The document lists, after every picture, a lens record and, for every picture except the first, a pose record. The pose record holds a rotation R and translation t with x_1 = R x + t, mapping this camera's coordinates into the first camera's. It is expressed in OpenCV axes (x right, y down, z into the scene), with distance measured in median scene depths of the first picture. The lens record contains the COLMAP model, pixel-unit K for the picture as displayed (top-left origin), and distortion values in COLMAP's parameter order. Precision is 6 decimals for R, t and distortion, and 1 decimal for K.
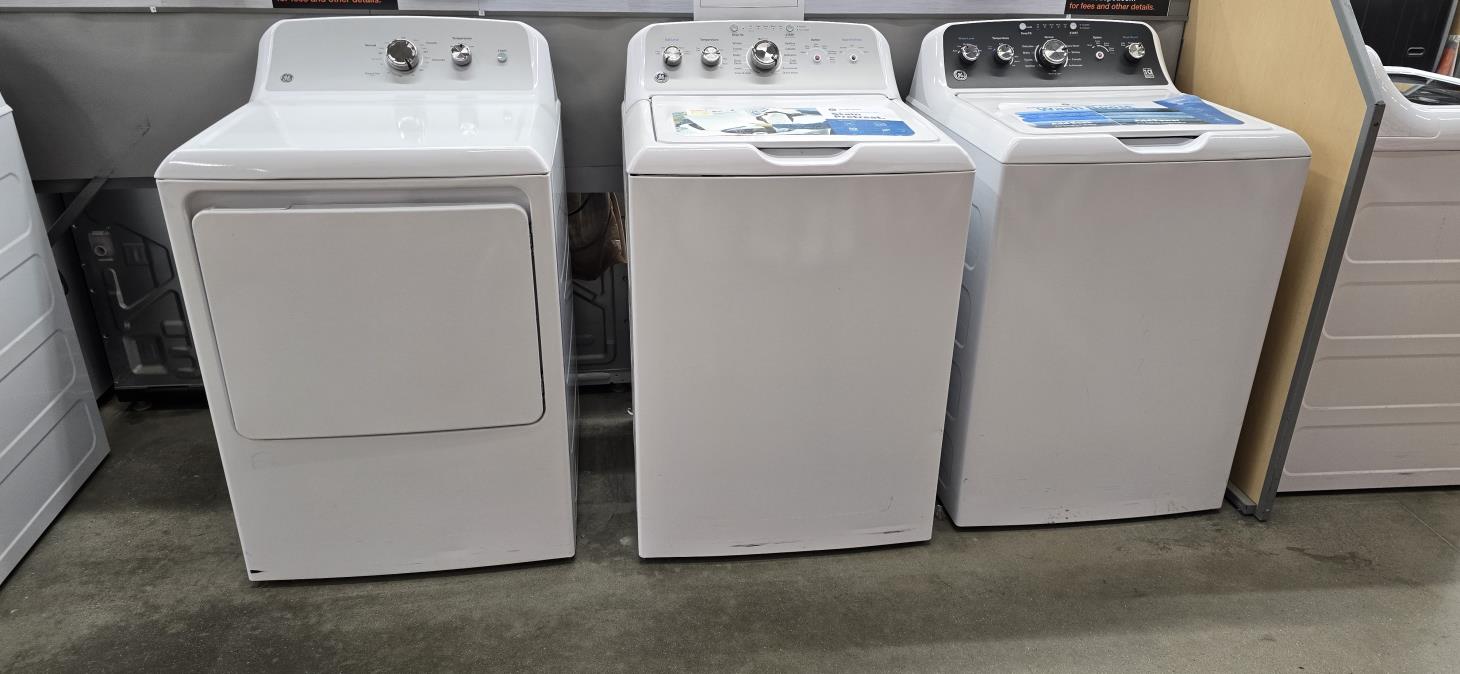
lens RADIAL K [[1001.3, 0, 725.7], [0, 1001.3, 332.7], [0, 0, 1]] dist [0.024001, -0.020327]
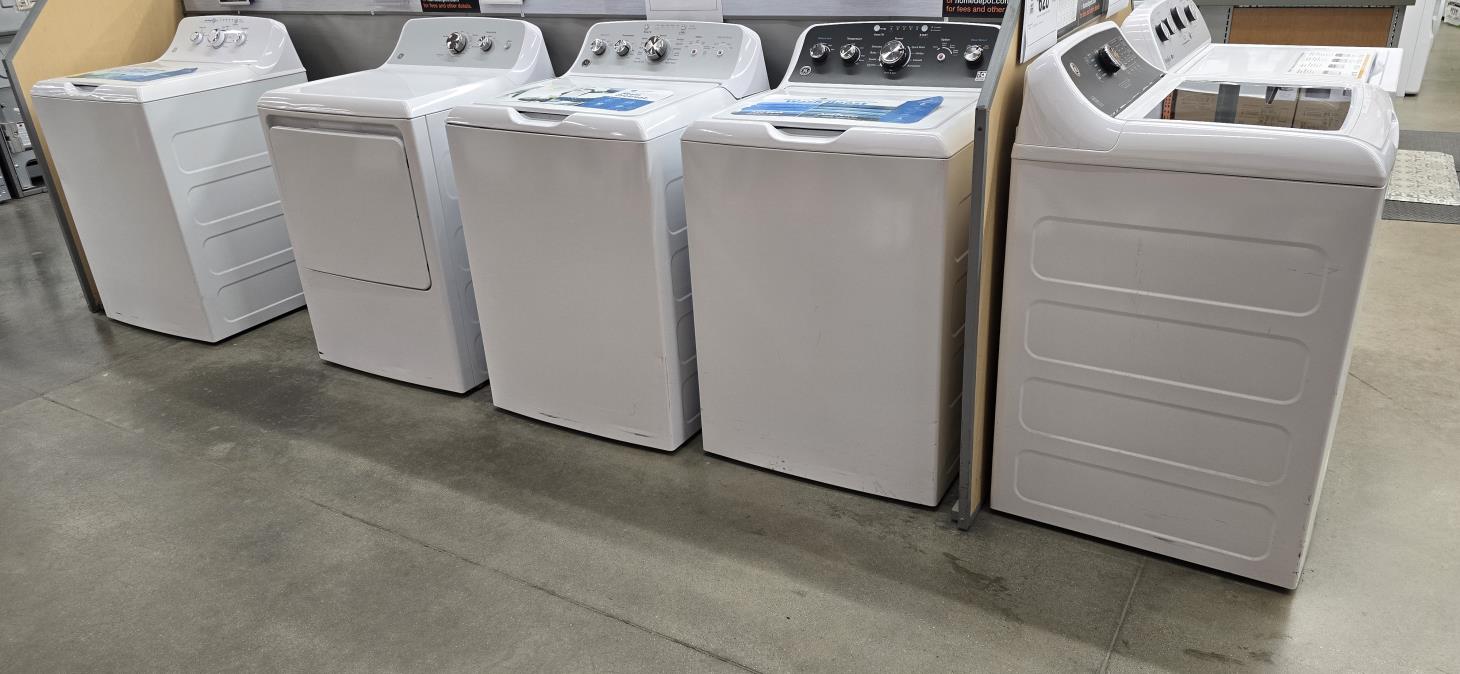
lens RADIAL K [[1001.3, 0, 729.1], [0, 1001.3, 343.4], [0, 0, 1]] dist [0.024001, -0.020327]
pose [[0.784568, 0.193945, -0.588930, 0.922718], [-0.190780, 0.979252, 0.068329, -0.016968], [0.589962, 0.058747, 0.805291, 0.059172]]
